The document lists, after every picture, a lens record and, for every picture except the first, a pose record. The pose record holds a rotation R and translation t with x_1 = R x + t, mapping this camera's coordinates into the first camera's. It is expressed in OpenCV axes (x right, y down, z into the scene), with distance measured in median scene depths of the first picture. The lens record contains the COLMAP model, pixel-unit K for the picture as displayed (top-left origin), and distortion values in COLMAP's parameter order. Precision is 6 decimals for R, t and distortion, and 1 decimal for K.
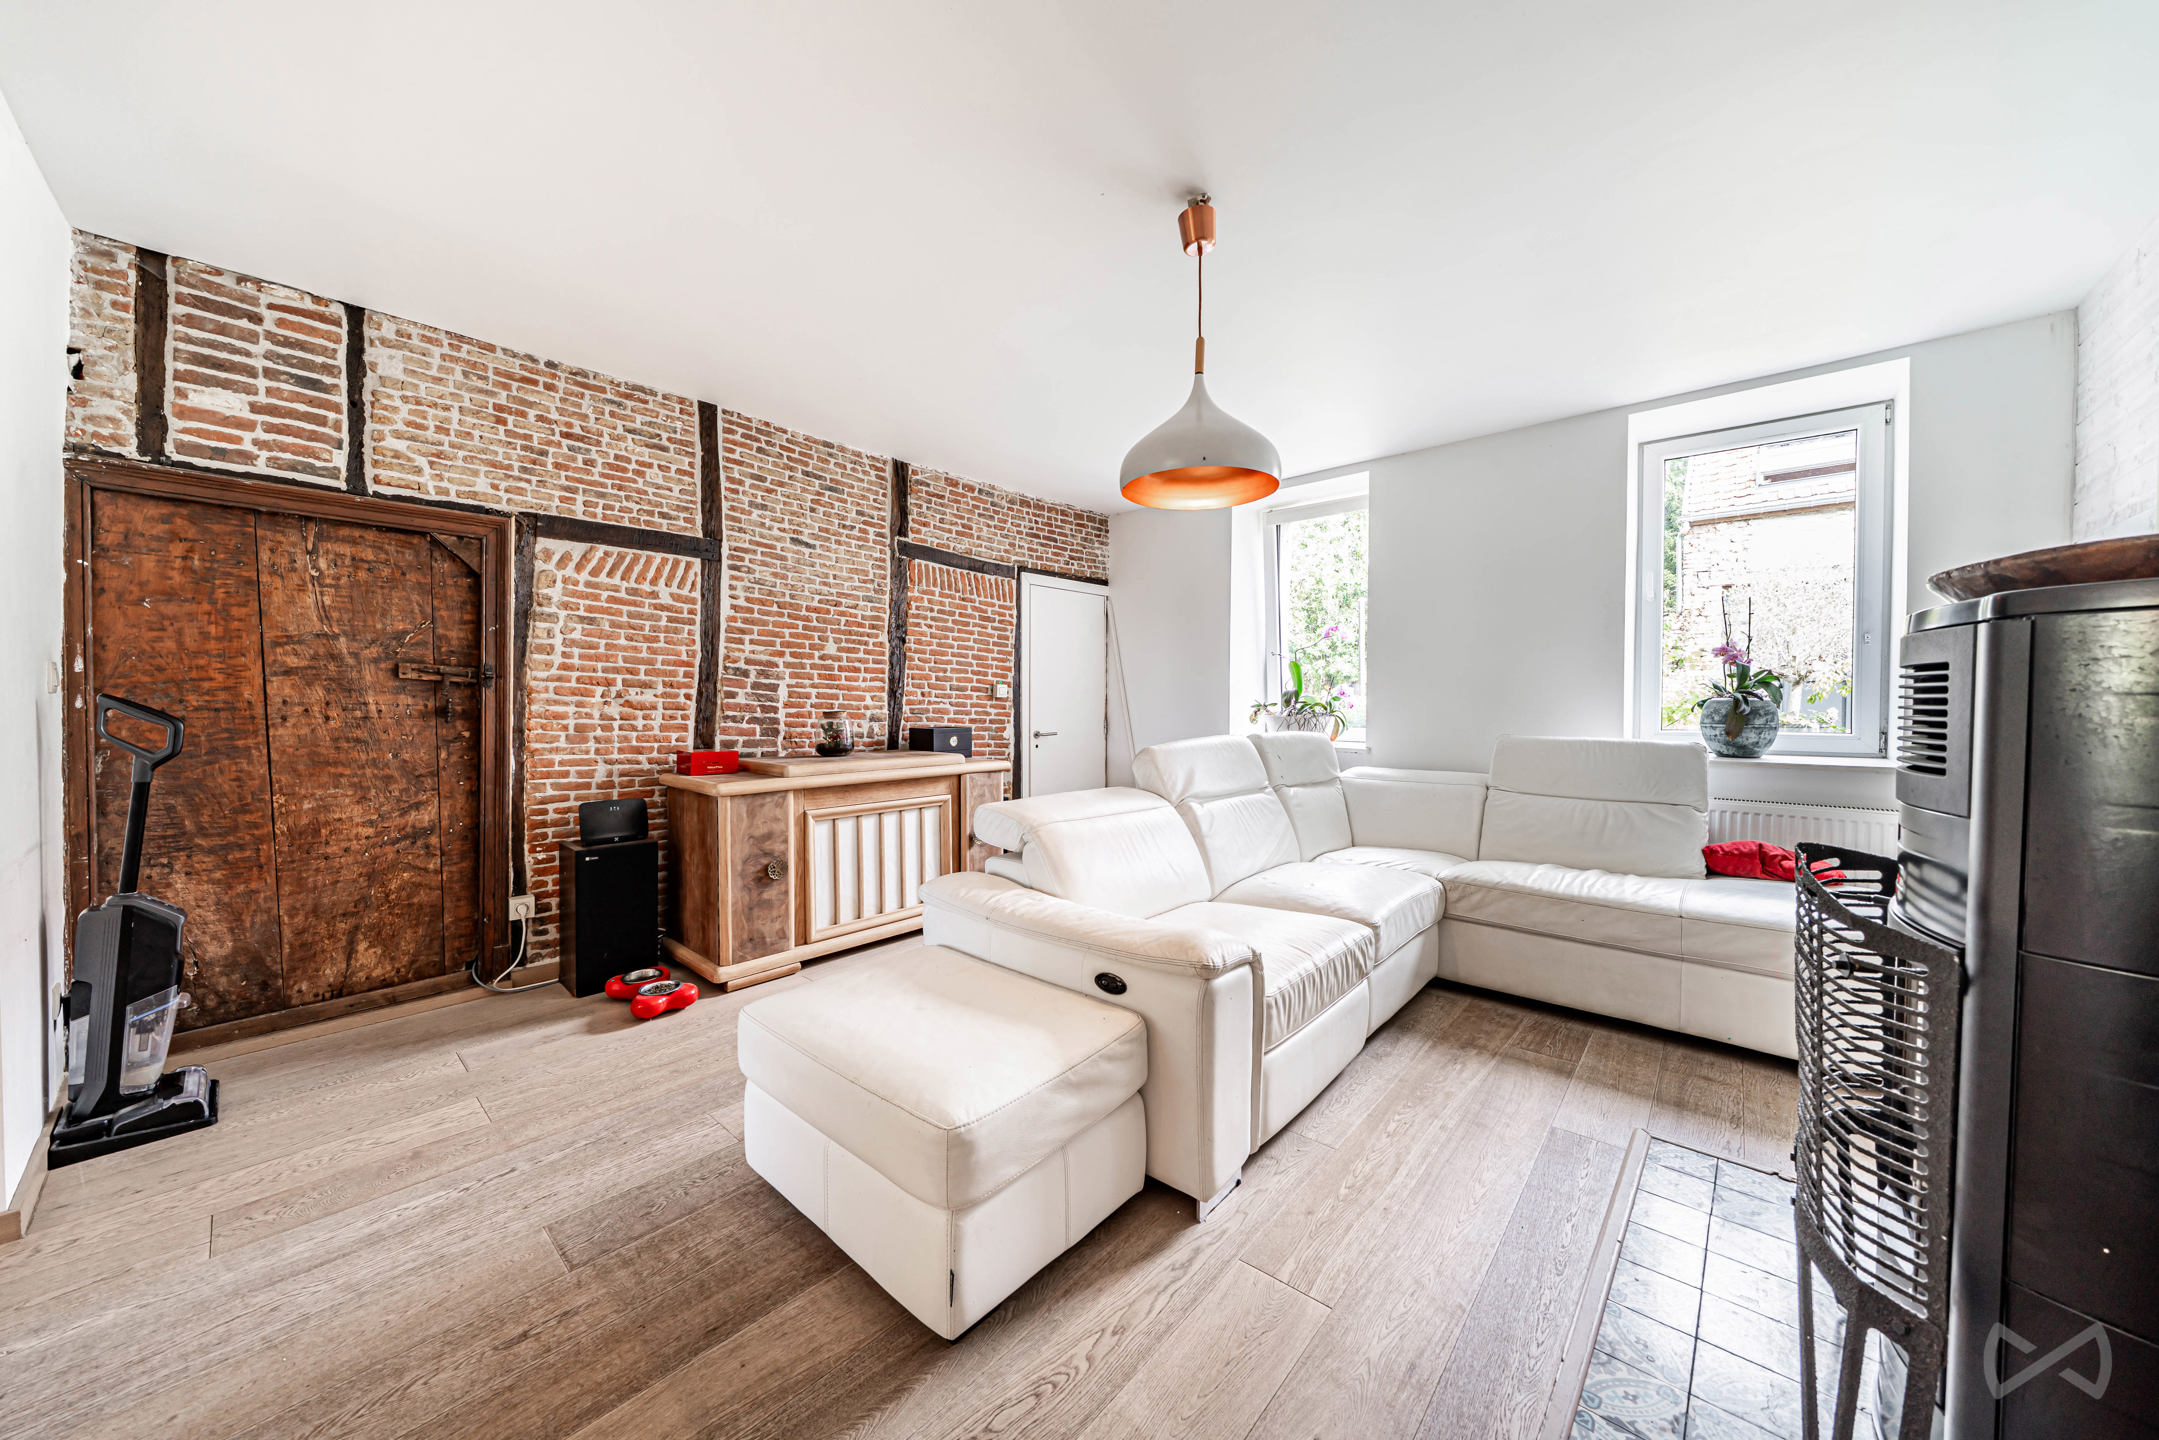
lens RADIAL K [[749.4, 0, 1086.7], [0, 749.4, 716.4], [0, 0, 1]] dist [-0.001095, -0.000018]
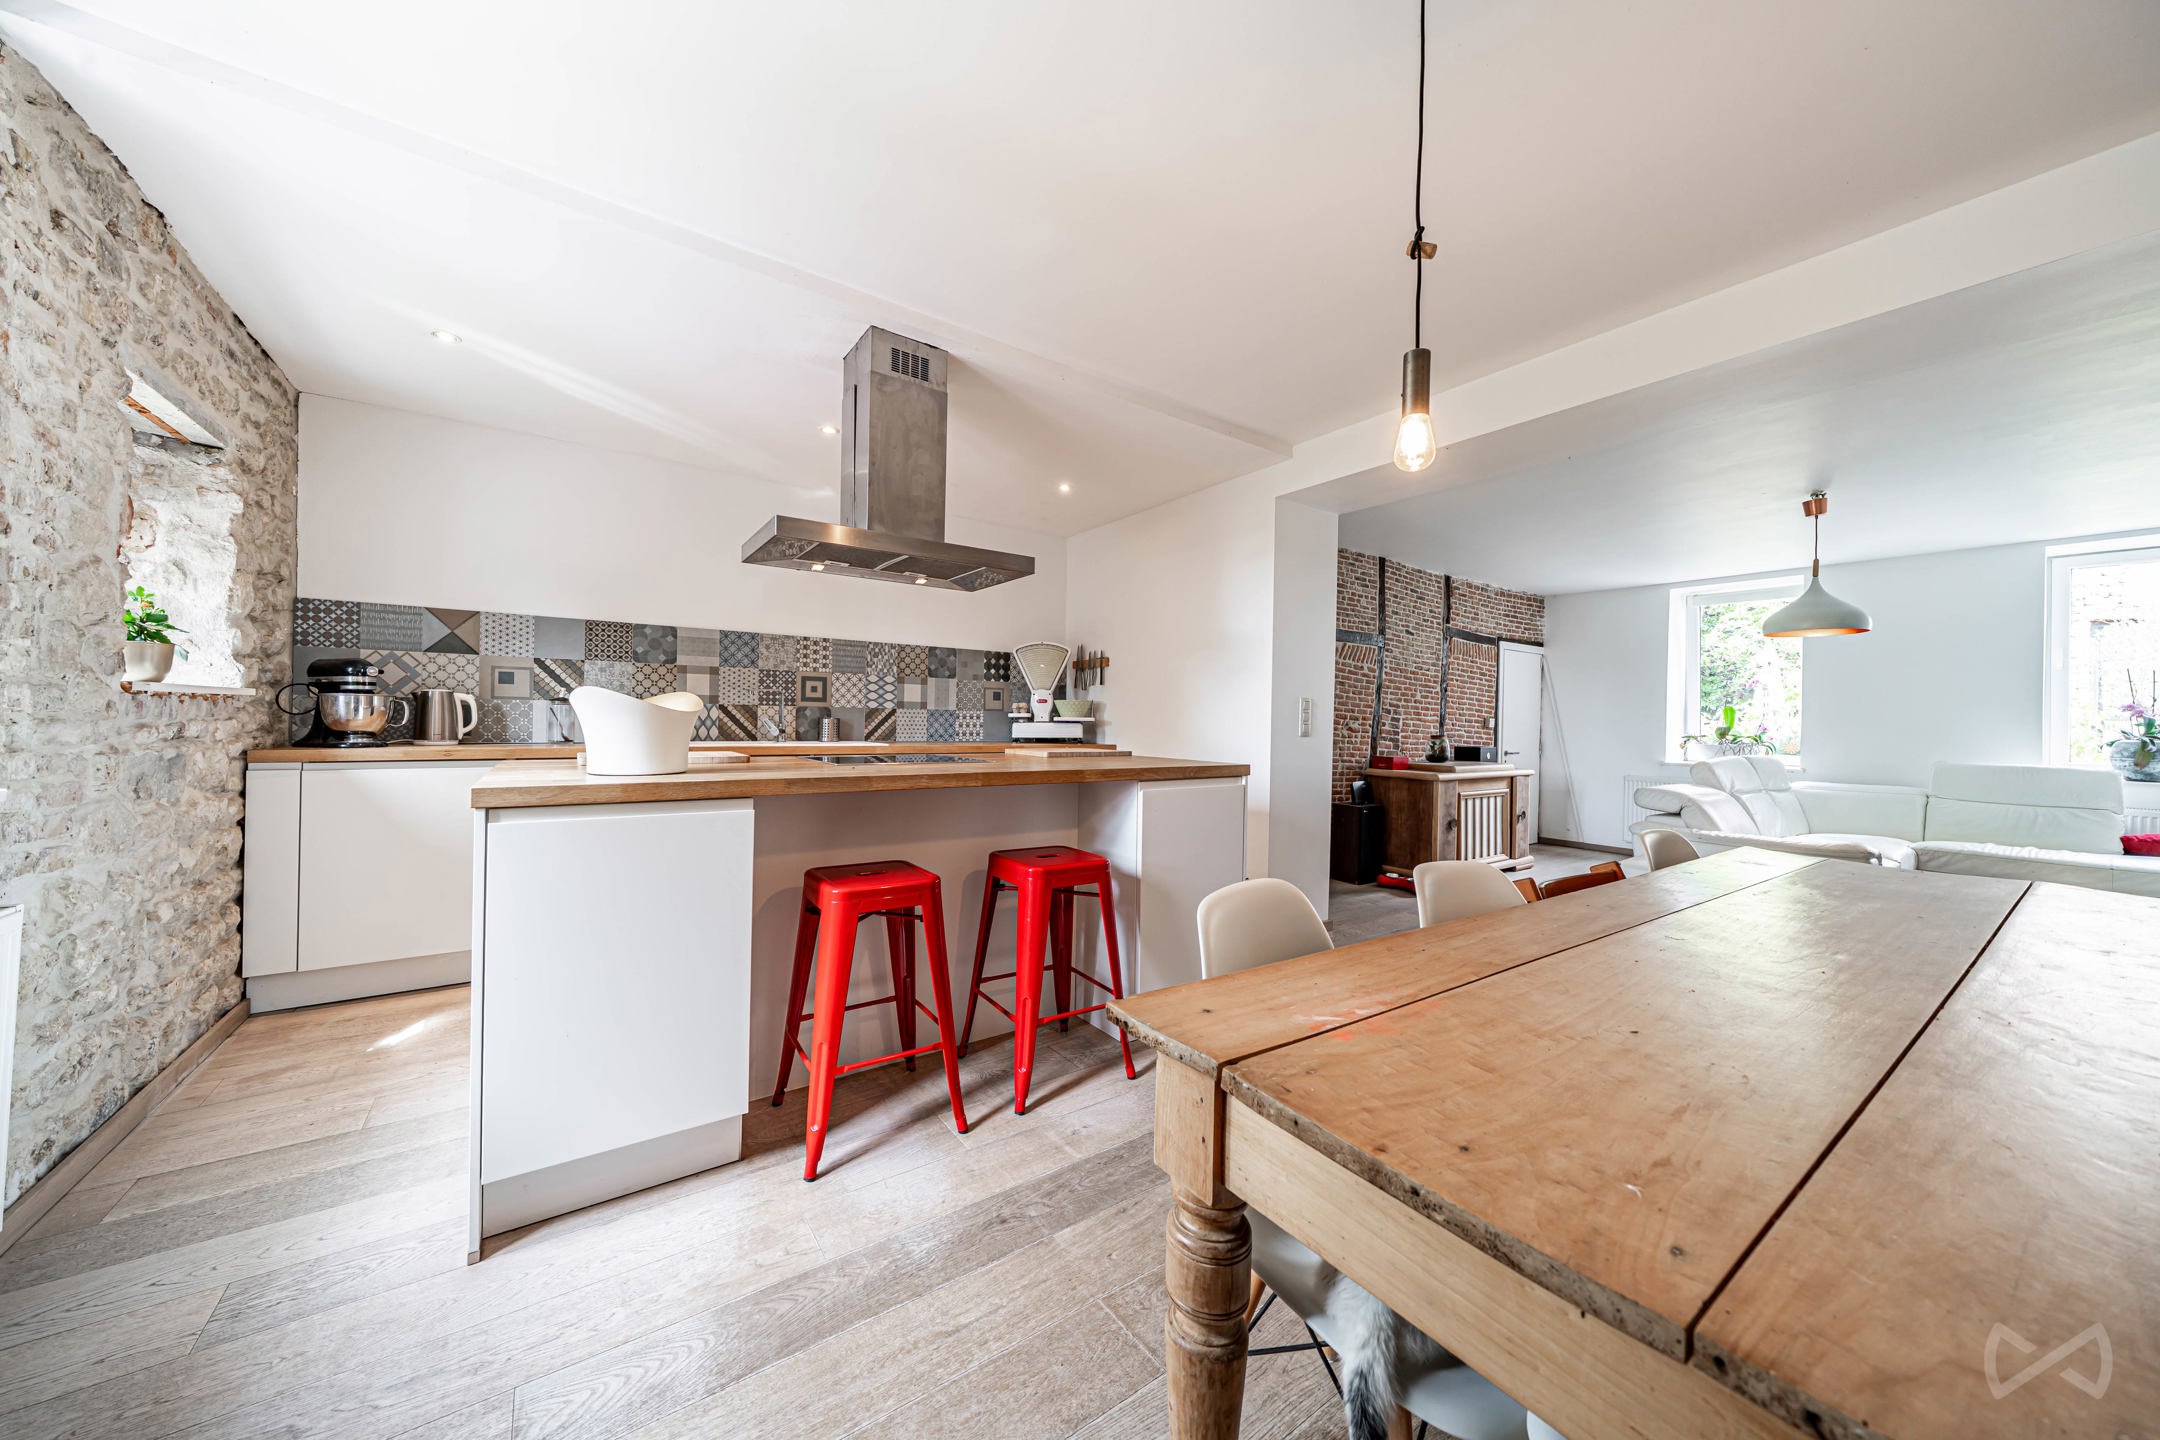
lens RADIAL K [[749.7, 0, 1077.0], [0, 749.7, 714.2], [0, 0, 1]] dist [-0.001095, -0.000018]
pose [[0.975606, 0.016001, -0.218944, -0.747939], [-0.022772, 0.999336, -0.028436, 0.011654], [0.218344, 0.032728, 0.975323, -0.780448]]
